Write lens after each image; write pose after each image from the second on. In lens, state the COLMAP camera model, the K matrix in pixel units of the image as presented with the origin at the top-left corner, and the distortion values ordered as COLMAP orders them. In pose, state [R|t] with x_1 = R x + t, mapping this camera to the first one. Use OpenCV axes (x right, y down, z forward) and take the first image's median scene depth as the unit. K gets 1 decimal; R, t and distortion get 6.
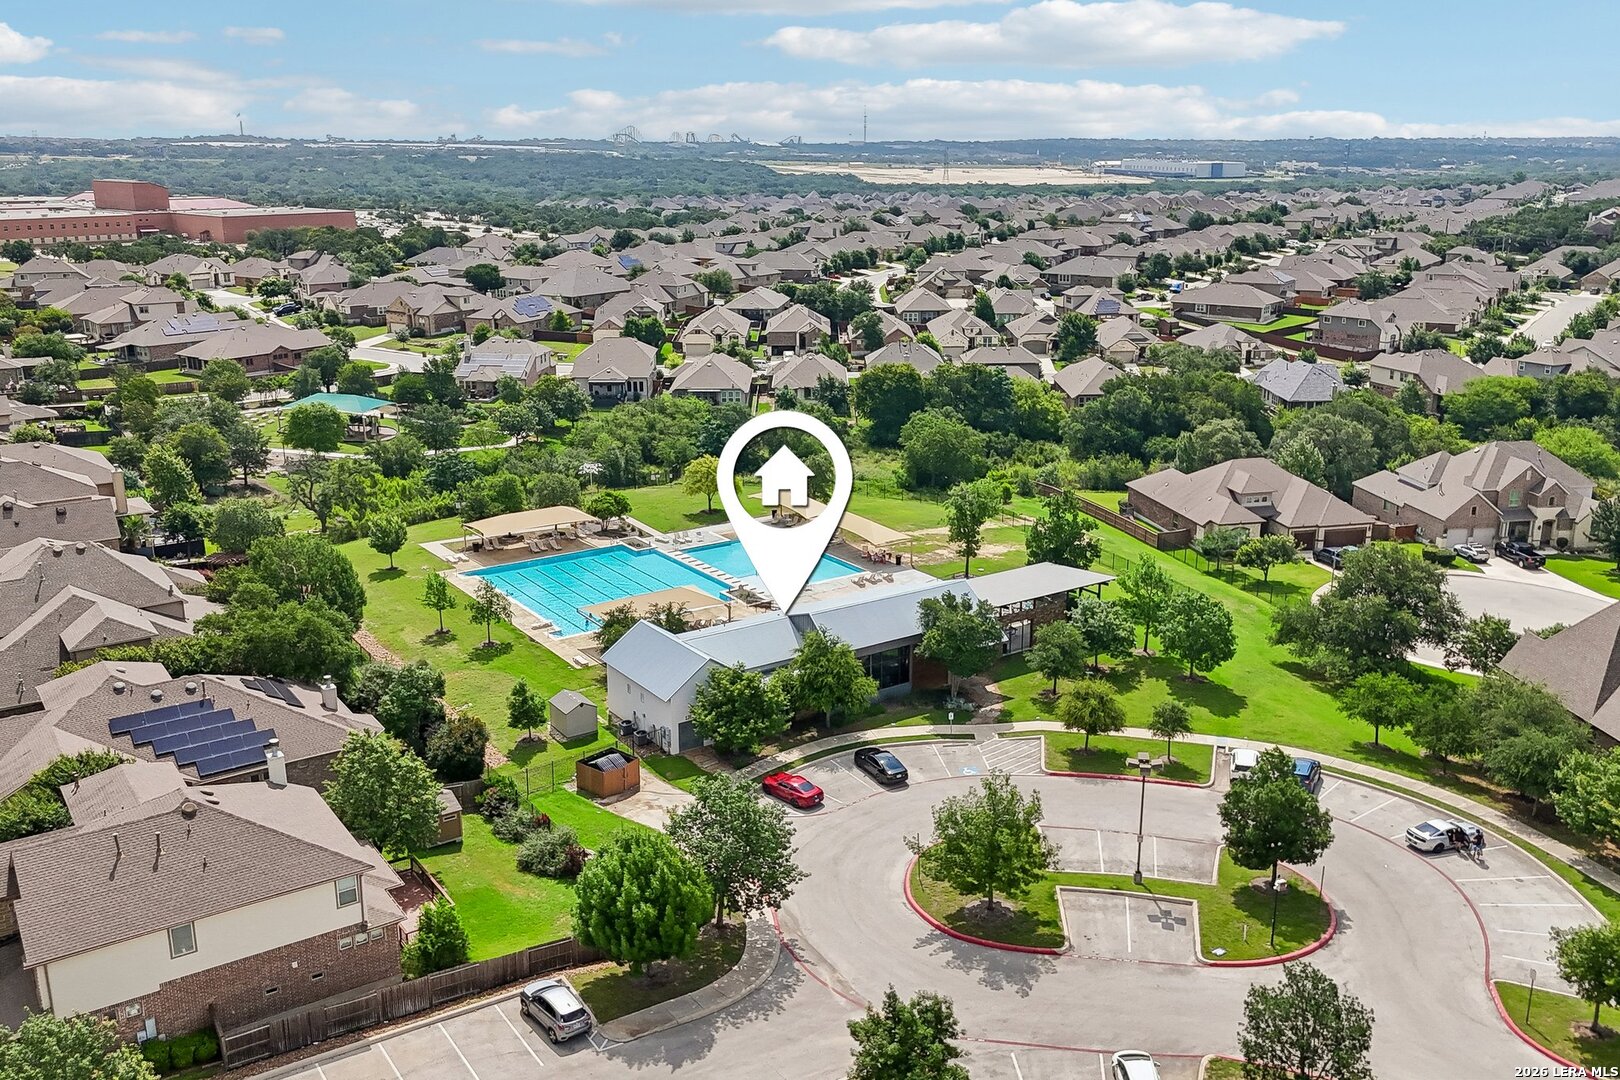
lens RADIAL K [[1353.9, 0, 810.0], [0, 1353.9, 540.0], [0, 0, 1]] dist [0.135789, -0.230030]
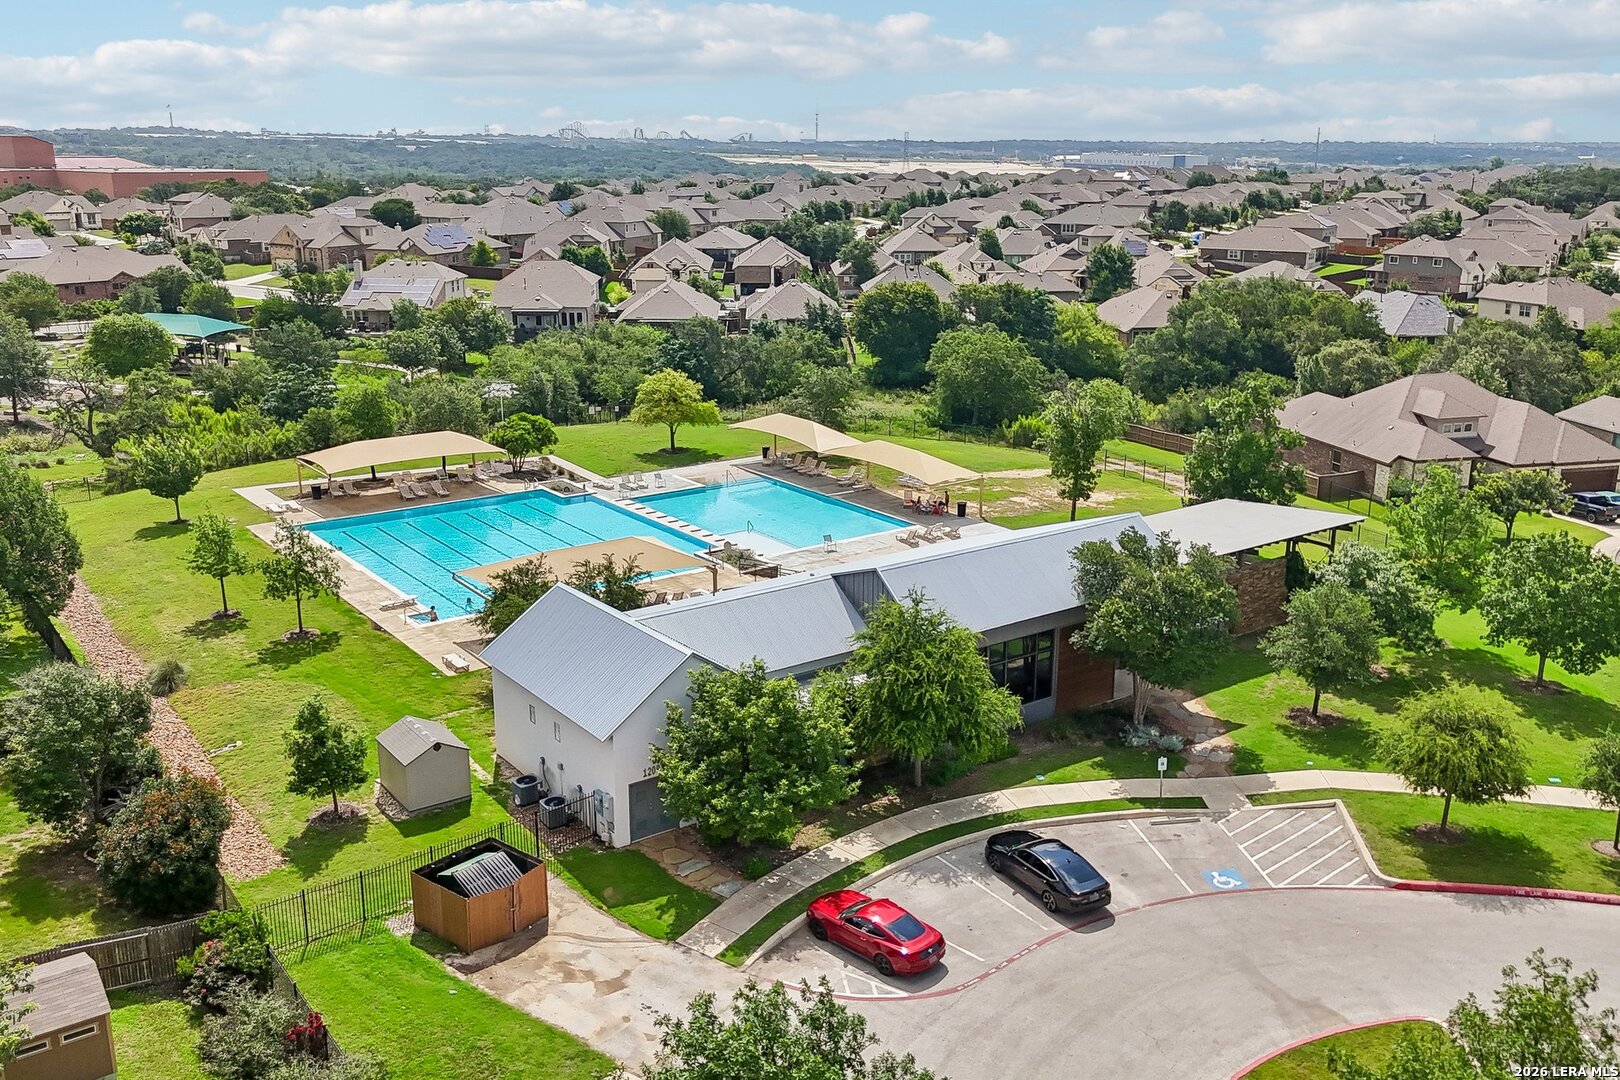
lens RADIAL K [[1392.7, 0, 810.0], [0, 1392.7, 540.0], [0, 0, 1]] dist [0.060979, -0.007495]
pose [[0.999433, -0.003345, 0.033497, -0.033072], [0.003443, 0.999990, -0.002870, 0.033027], [-0.033487, 0.002983, 0.999435, 0.339117]]
